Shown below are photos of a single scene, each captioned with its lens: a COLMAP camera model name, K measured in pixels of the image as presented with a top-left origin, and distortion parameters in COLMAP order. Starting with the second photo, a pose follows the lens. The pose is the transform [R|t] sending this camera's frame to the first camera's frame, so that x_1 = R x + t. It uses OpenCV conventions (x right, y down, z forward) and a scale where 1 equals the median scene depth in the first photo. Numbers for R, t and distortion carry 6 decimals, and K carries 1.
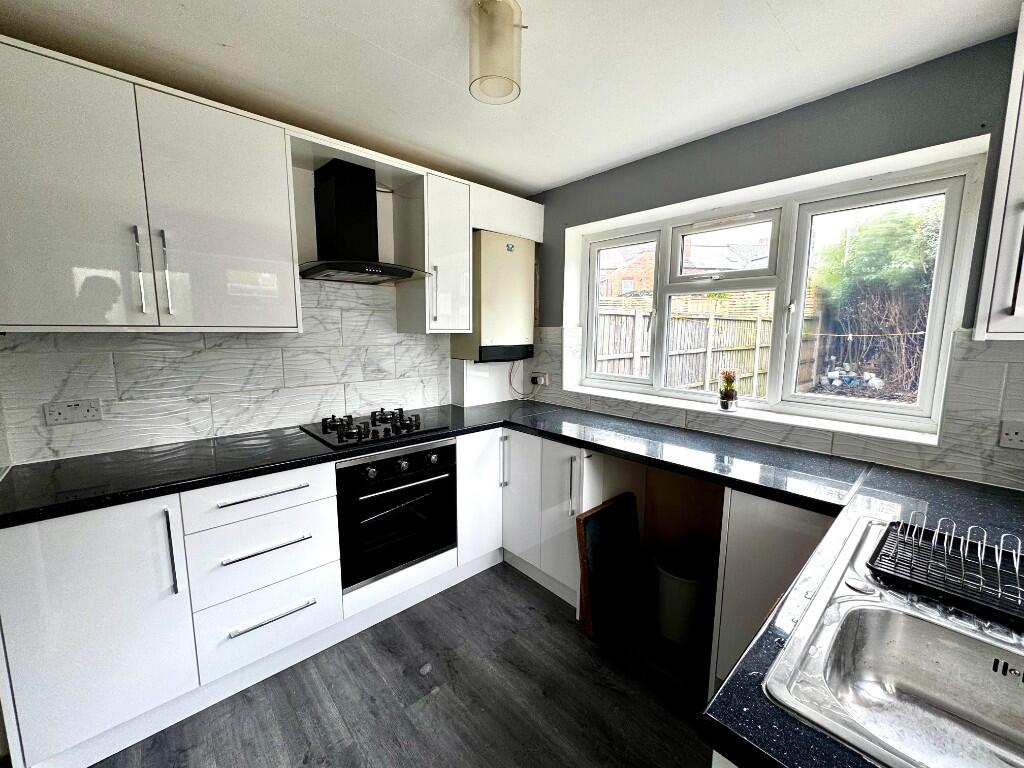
lens RADIAL K [[410.8, 0, 512.0], [0, 410.8, 384.0], [0, 0, 1]] dist [0.001259, 0.000327]
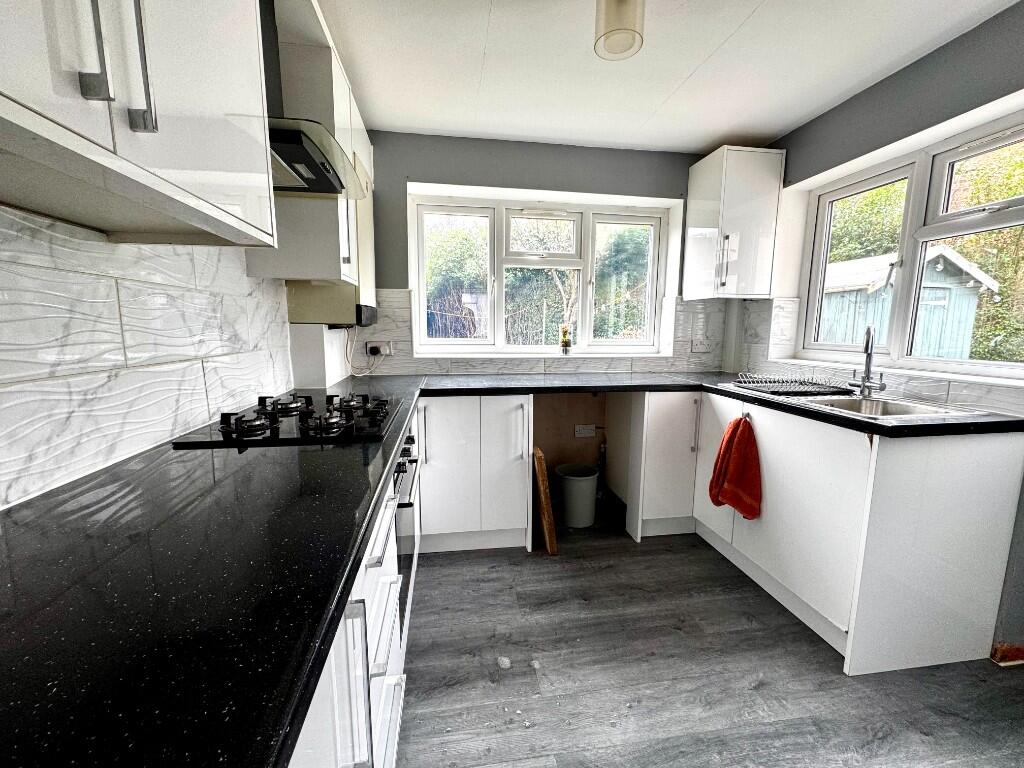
lens RADIAL K [[409.4, 0, 512.0], [0, 409.4, 384.0], [0, 0, 1]] dist [-0.002452, 0.000021]
pose [[0.540235, -0.119914, 0.832926, -0.713888], [0.109965, 0.991367, 0.071401, 0.042413], [-0.834298, 0.053019, 0.548758, 0.404214]]
